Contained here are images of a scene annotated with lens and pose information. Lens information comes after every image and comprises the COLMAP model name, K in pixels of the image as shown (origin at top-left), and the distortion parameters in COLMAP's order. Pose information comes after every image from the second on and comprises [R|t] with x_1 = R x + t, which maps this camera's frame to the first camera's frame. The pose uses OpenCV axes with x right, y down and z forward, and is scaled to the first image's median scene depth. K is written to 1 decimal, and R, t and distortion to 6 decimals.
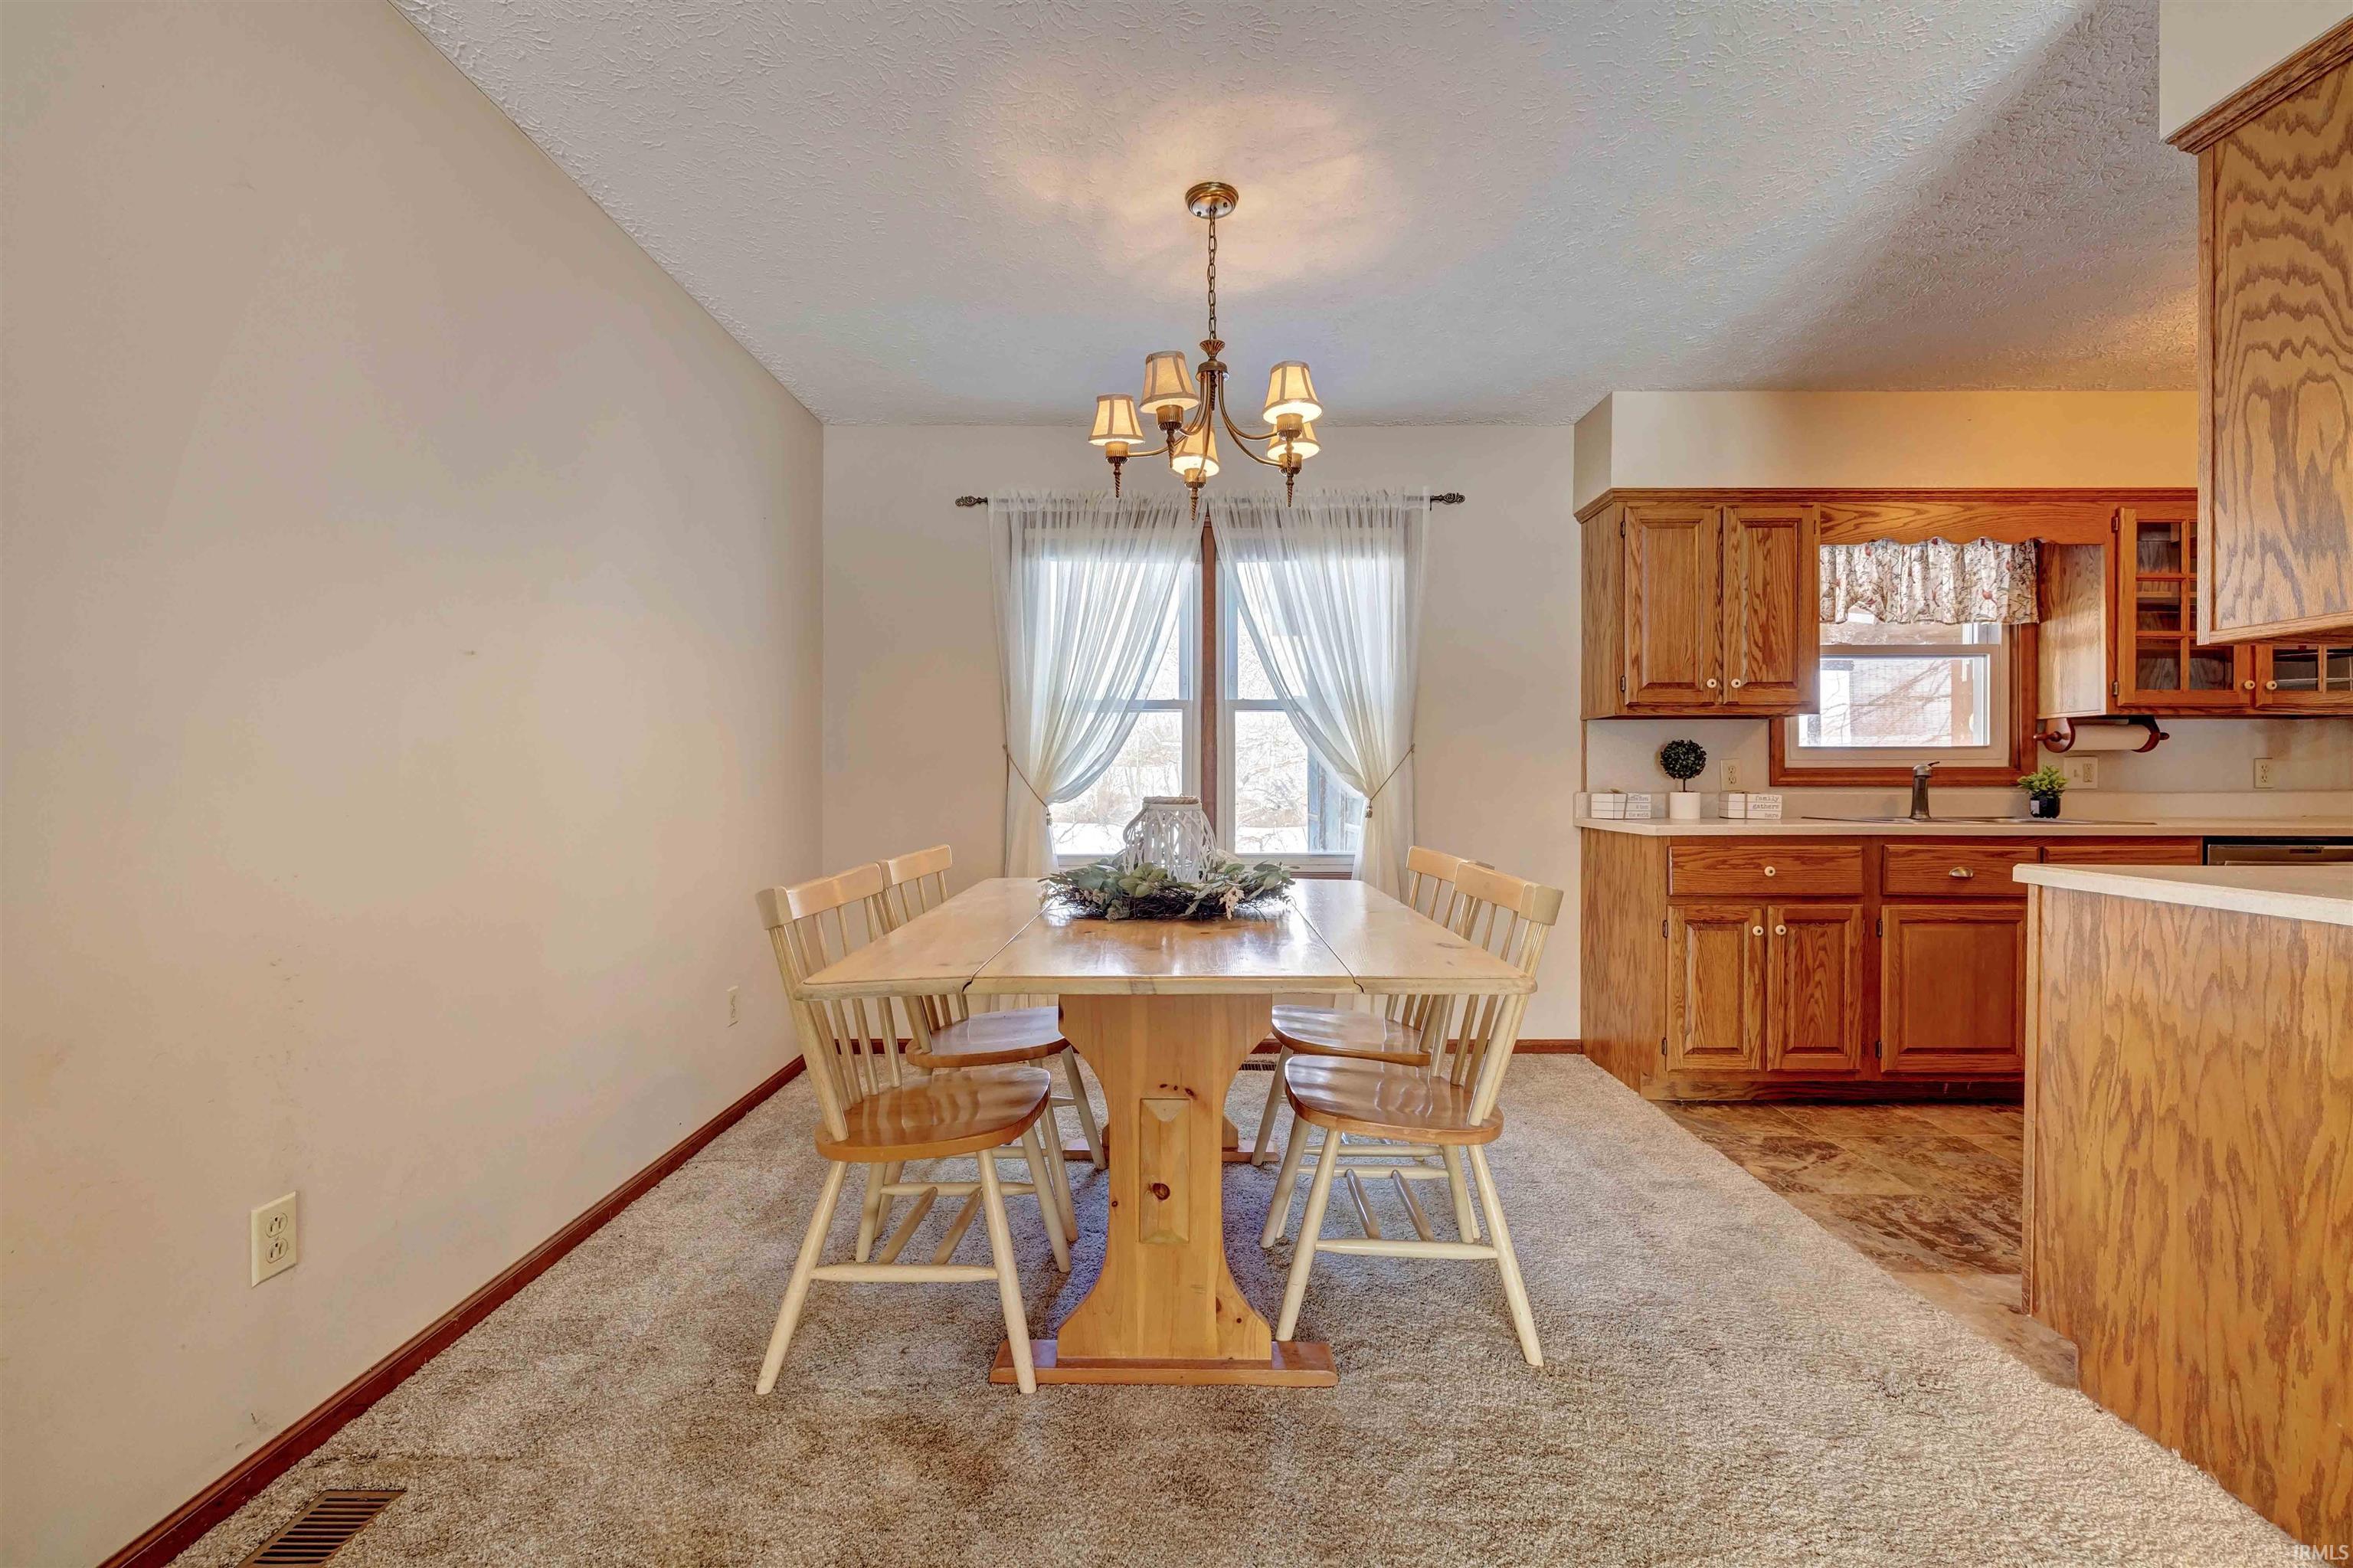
lens RADIAL K [[992.8, 0, 1184.2], [0, 992.8, 784.3], [0, 0, 1]] dist [0.001518, -0.000779]
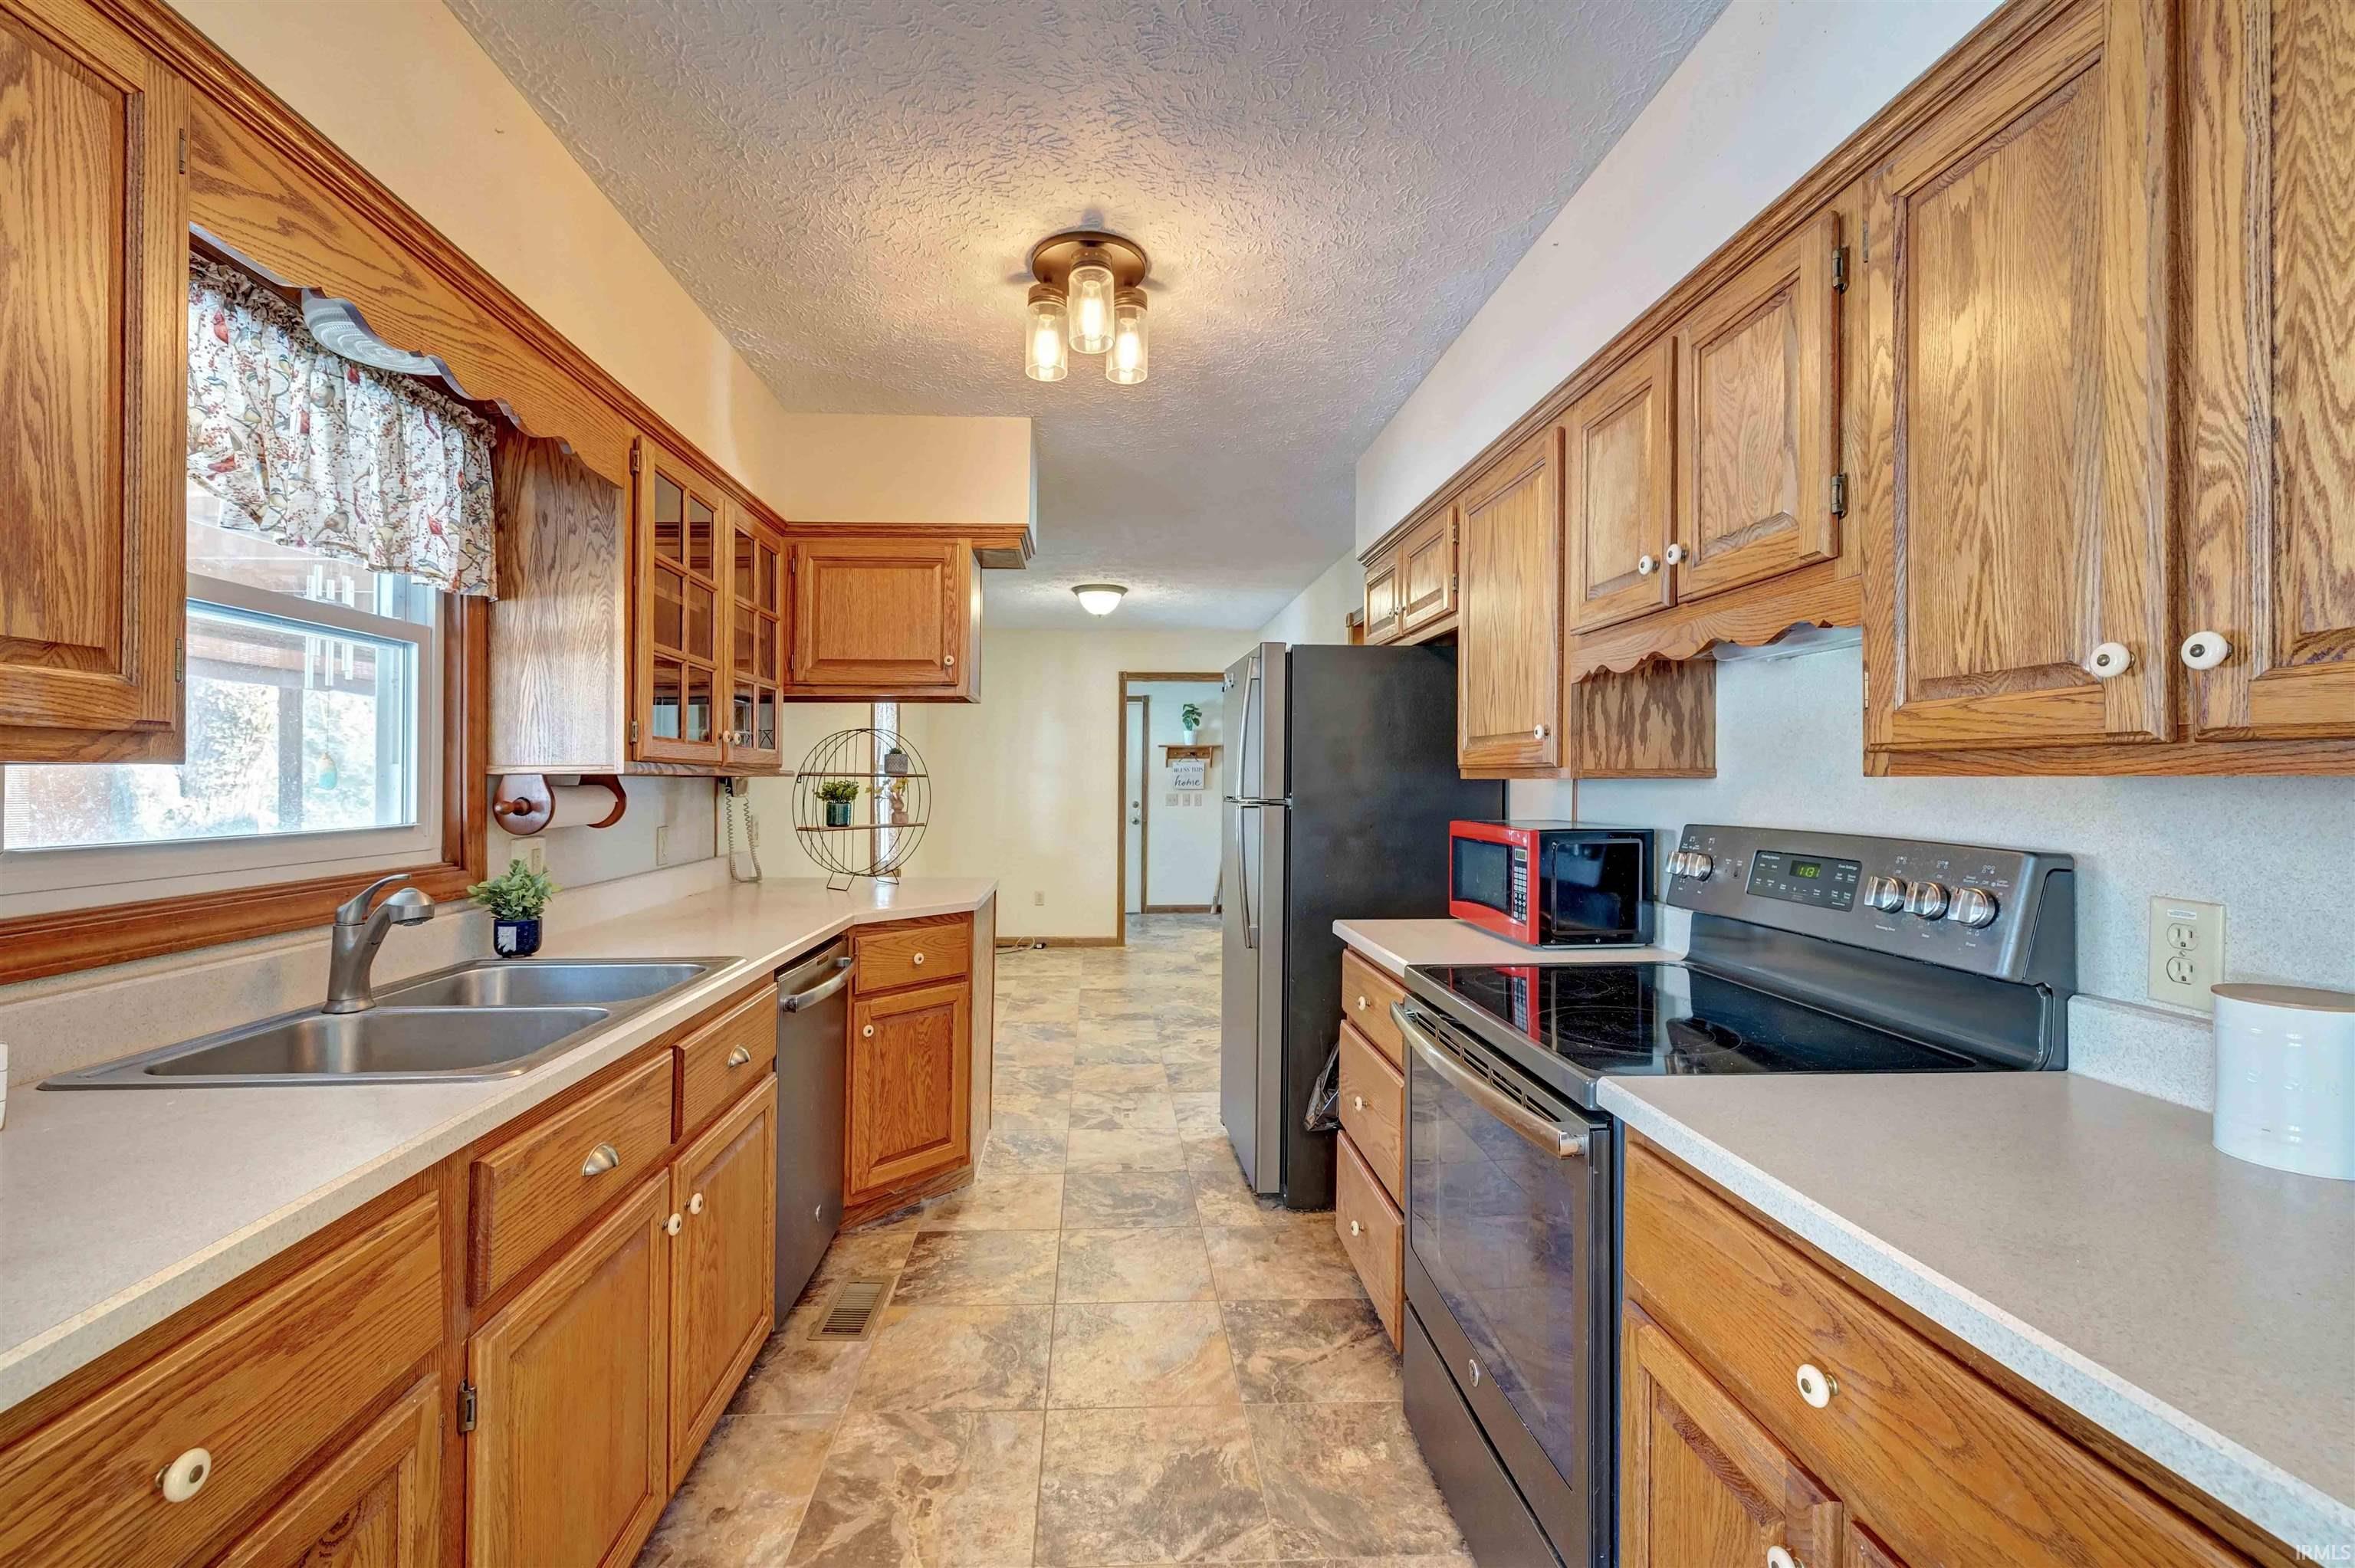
lens RADIAL K [[993.5, 0, 1138.2], [0, 993.5, 772.5], [0, 0, 1]] dist [0.001518, -0.000779]
pose [[-0.046093, 0.010219, 0.998885, 0.307788], [0.006821, 0.999928, -0.009915, -0.061472], [-0.998914, 0.006356, -0.046159, 0.699510]]
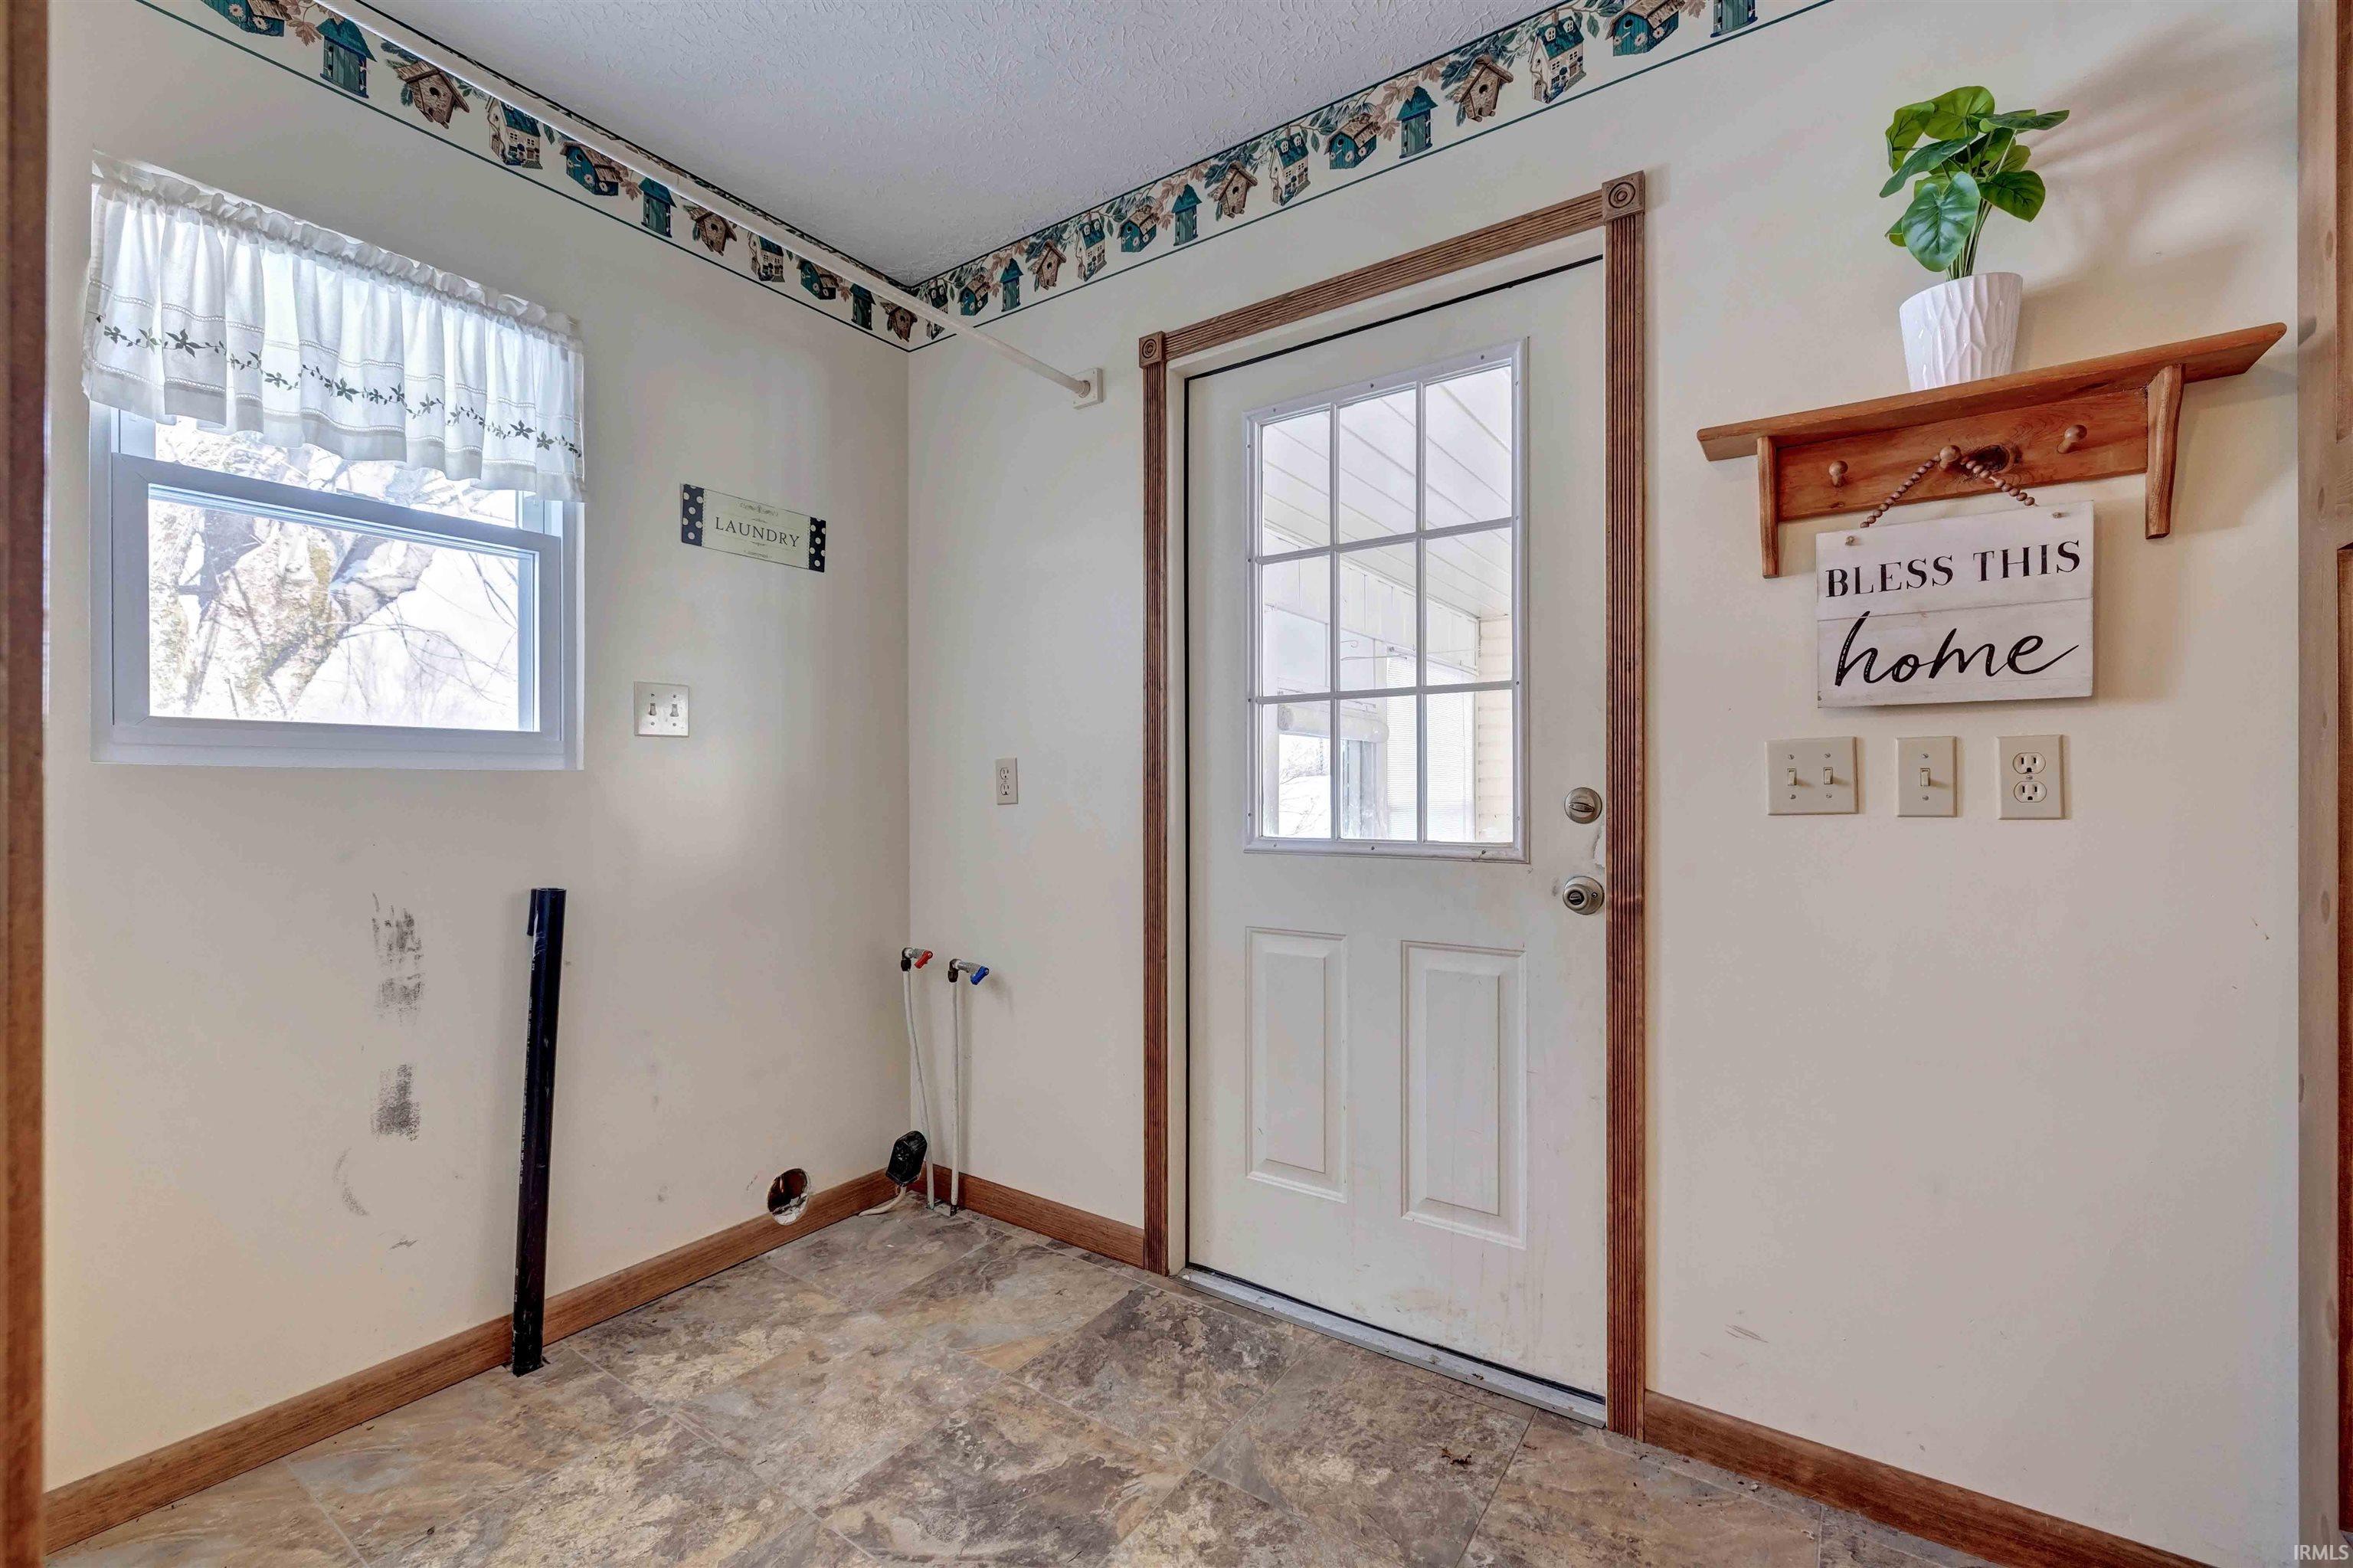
lens RADIAL K [[992.8, 0, 1171.3], [0, 992.8, 778.6], [0, 0, 1]] dist [0.001518, -0.000779]
pose [[0.570827, 0.009359, 0.821017, 2.507002], [0.003096, 0.999903, -0.013551, -0.008278], [-0.821065, 0.010278, 0.570742, 0.465032]]
